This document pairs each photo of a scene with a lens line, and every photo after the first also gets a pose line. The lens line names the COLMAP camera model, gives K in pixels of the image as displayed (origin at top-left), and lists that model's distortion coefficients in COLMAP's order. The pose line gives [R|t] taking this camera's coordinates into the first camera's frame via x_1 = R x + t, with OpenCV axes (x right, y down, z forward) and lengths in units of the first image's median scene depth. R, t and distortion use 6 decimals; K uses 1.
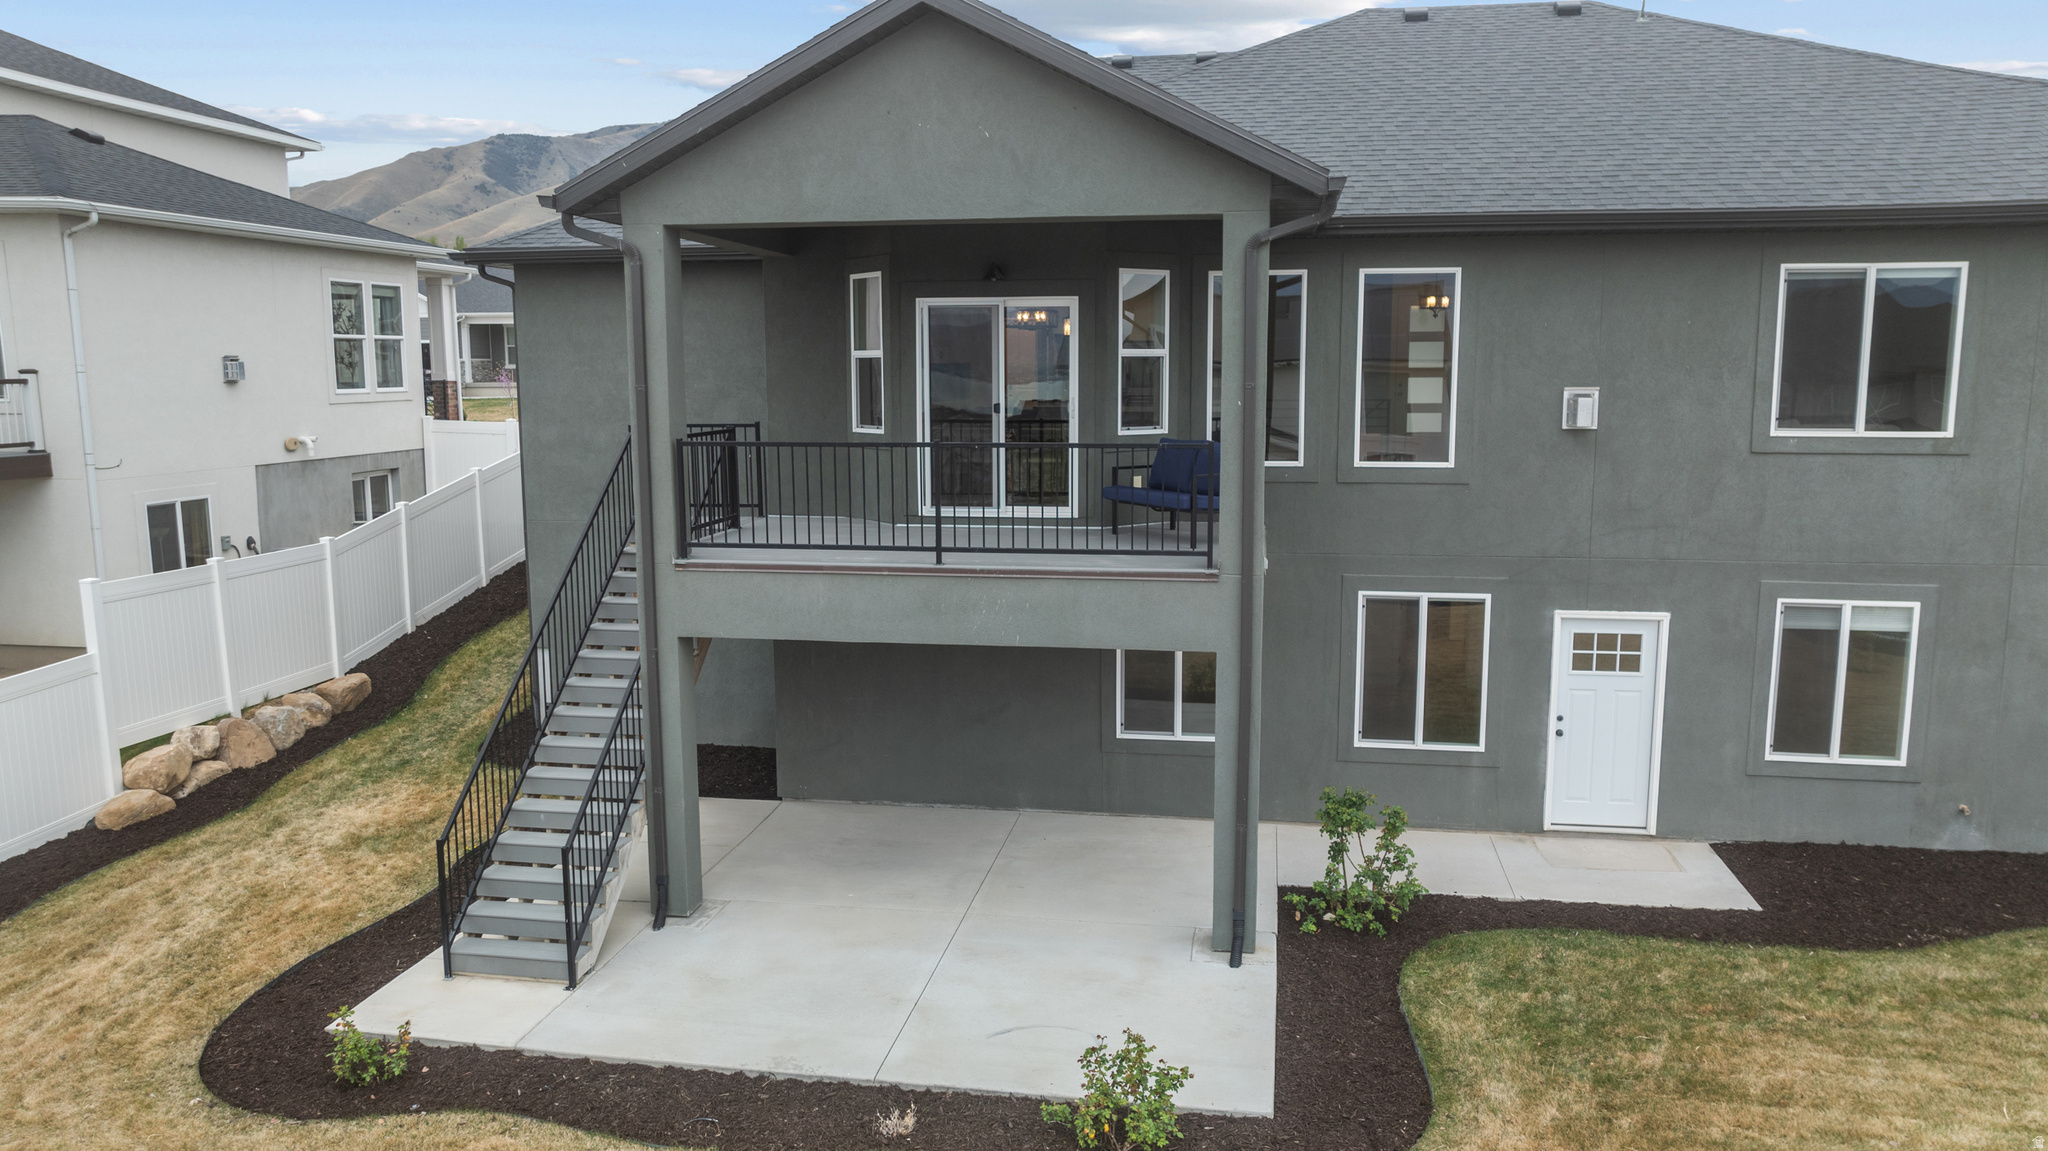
lens RADIAL K [[1433.3, 0, 1024.0], [0, 1433.3, 568.7], [0, 0, 1]] dist [-0.029920, 0.028345]
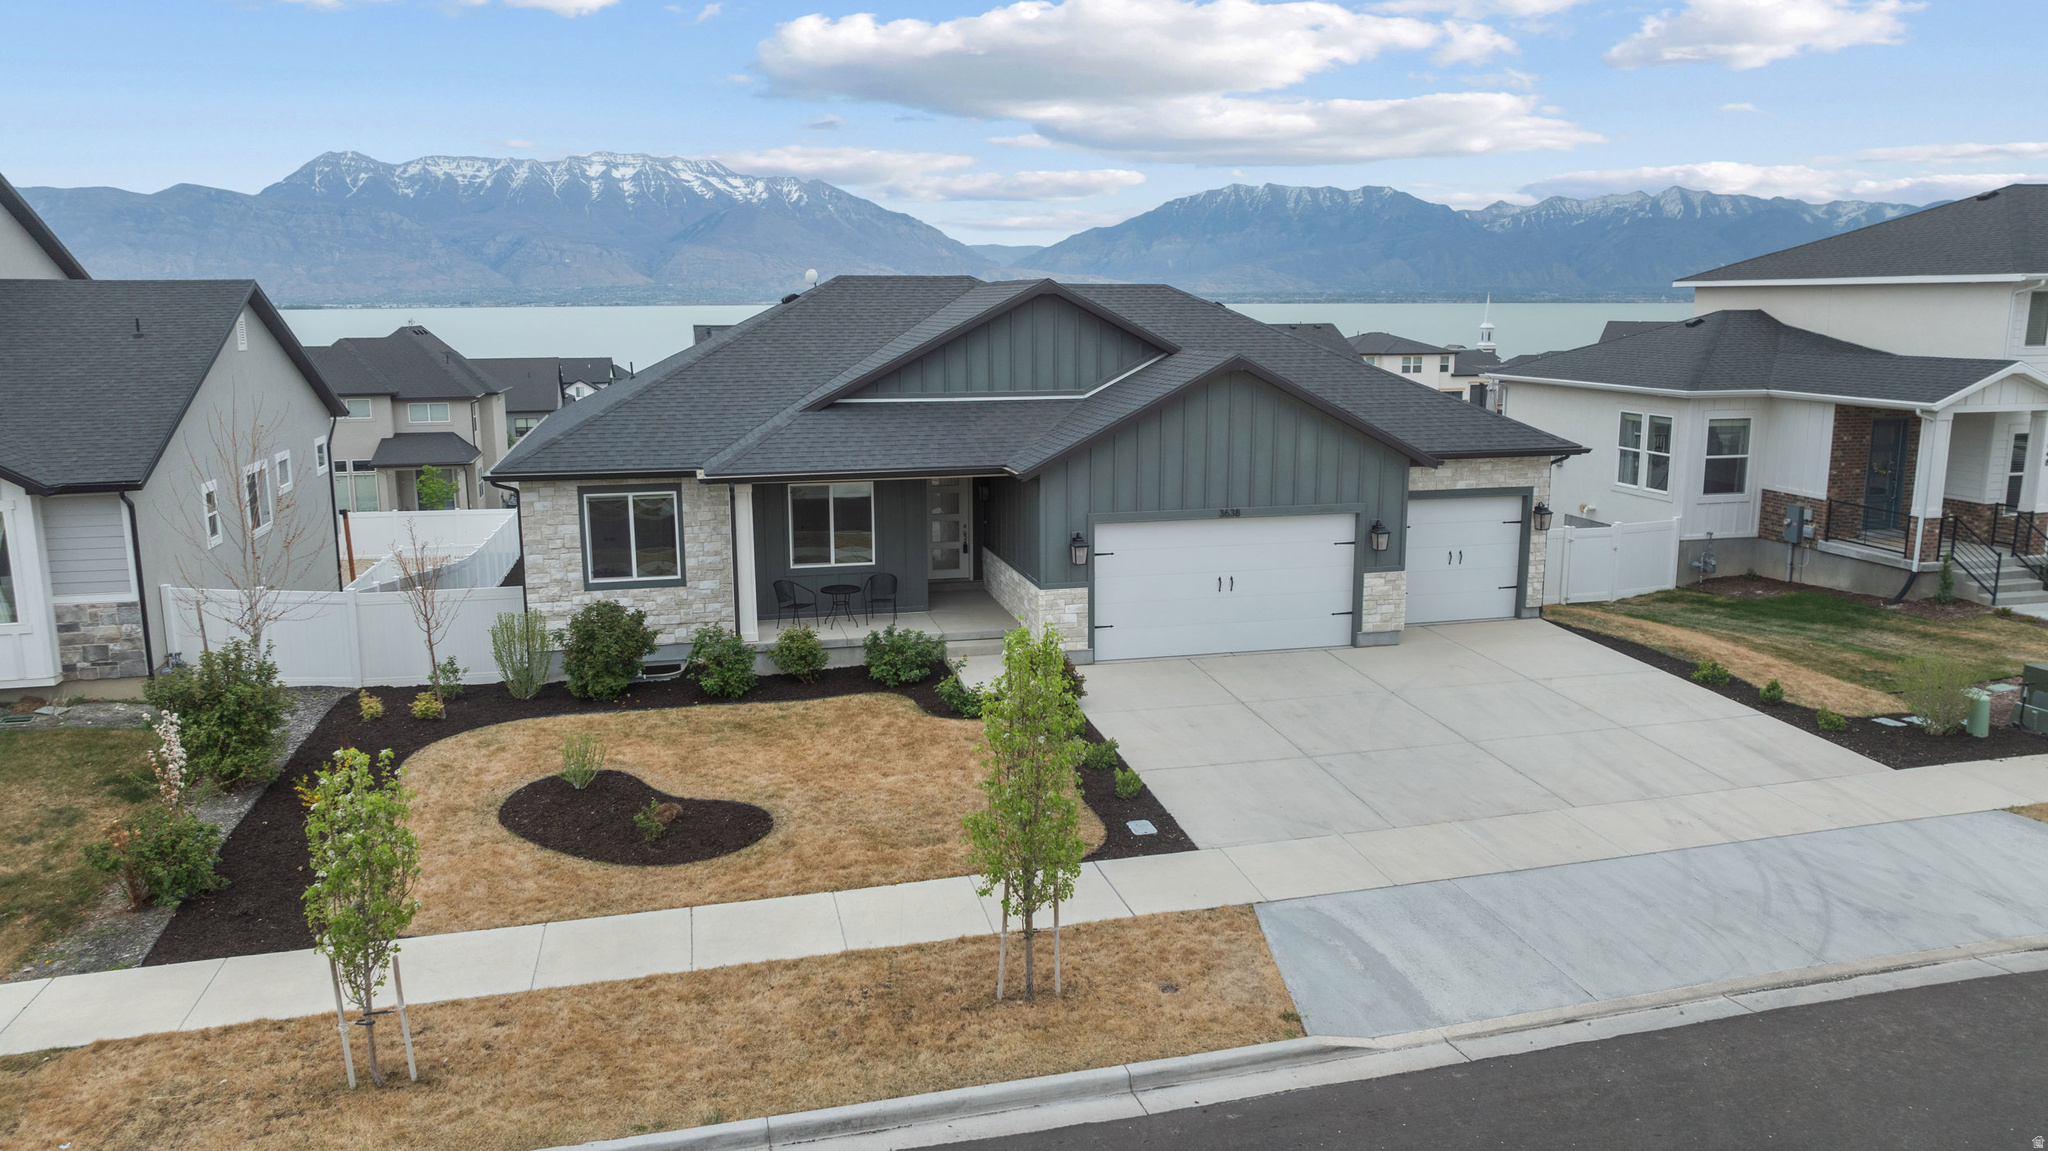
lens RADIAL K [[1433.3, 0, 1027.2], [0, 1433.3, 576.3], [0, 0, 1]] dist [-0.029920, 0.028345]
pose [[-0.917976, 0.092168, -0.385780, 1.179832], [-0.037506, 0.948098, 0.315759, -0.835089], [0.394860, 0.304328, -0.866874, 3.600821]]
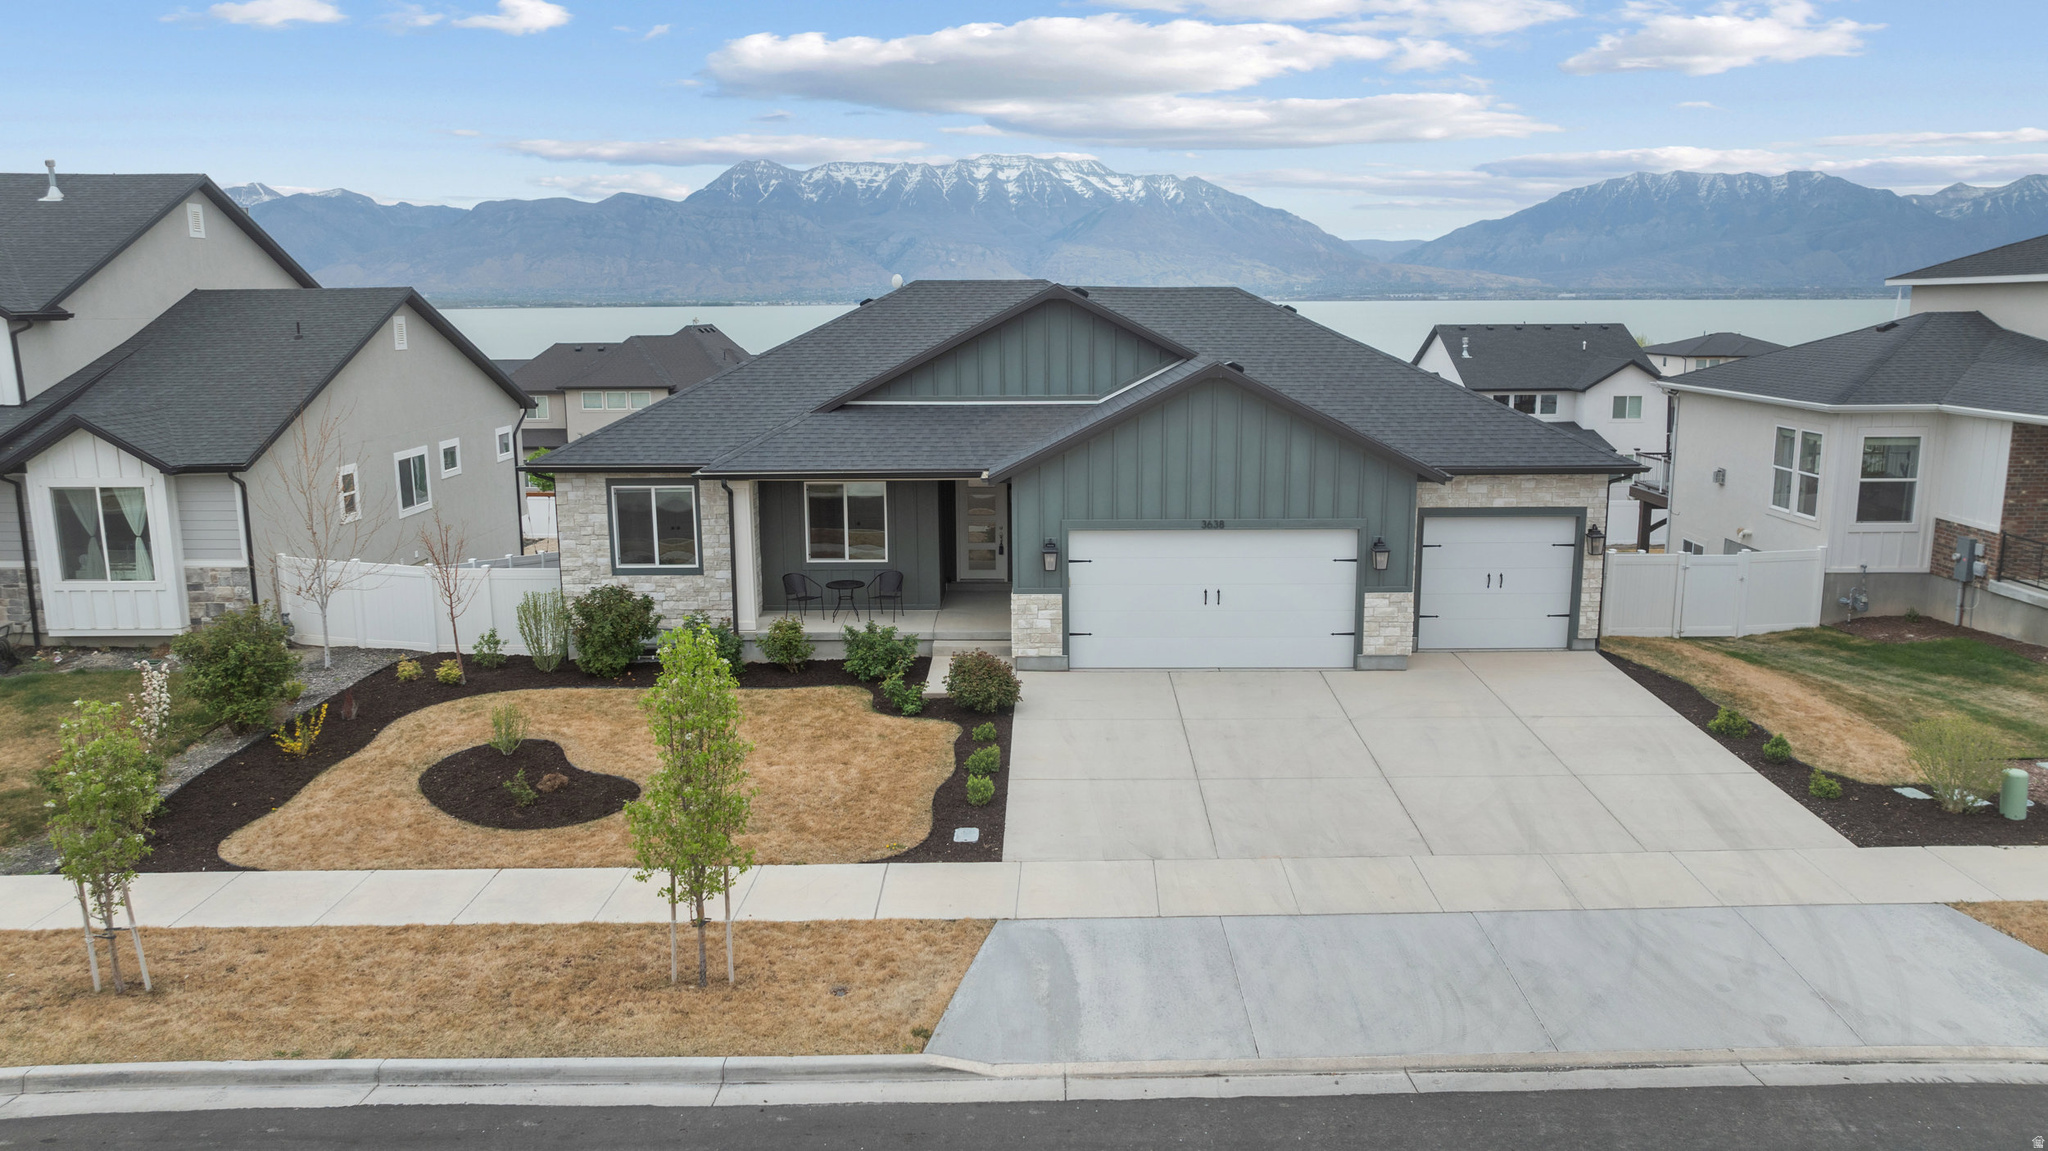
lens RADIAL K [[1433.3, 0, 1029.3], [0, 1433.3, 571.9], [0, 0, 1]] dist [-0.029920, 0.028345]
pose [[-0.987719, 0.049857, -0.148072, 0.719616], [-0.000098, 0.947521, 0.319695, -0.856676], [0.156240, 0.315783, -0.935879, 3.741091]]
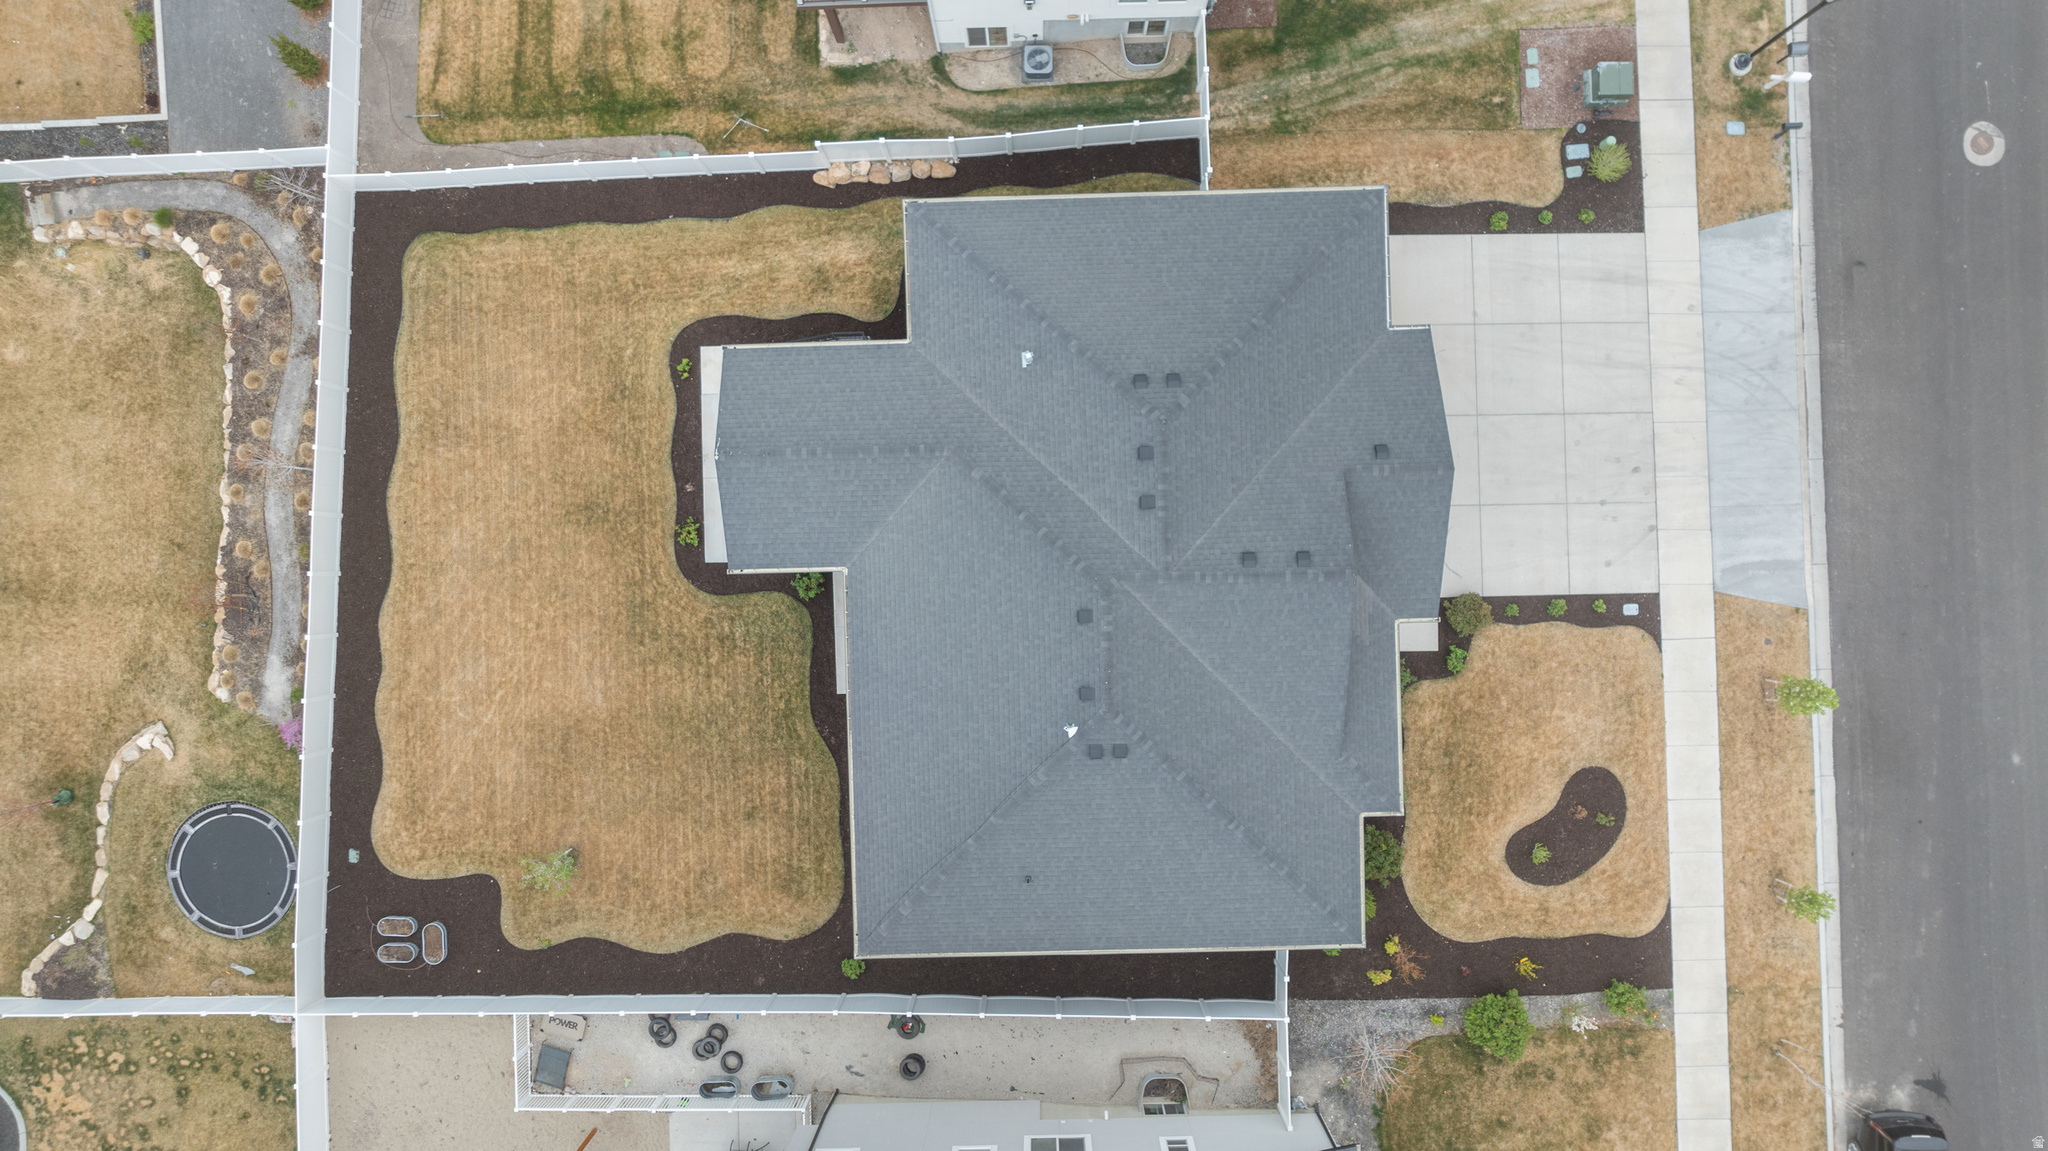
lens RADIAL K [[1433.3, 0, 1019.5], [0, 1433.3, 570.2], [0, 0, 1]] dist [-0.029920, 0.028345]
pose [[0.189261, 0.981865, 0.011026, 0.230316], [-0.135416, 0.014978, 0.990676, -3.033797], [0.972544, -0.188989, 0.135795, 0.900962]]
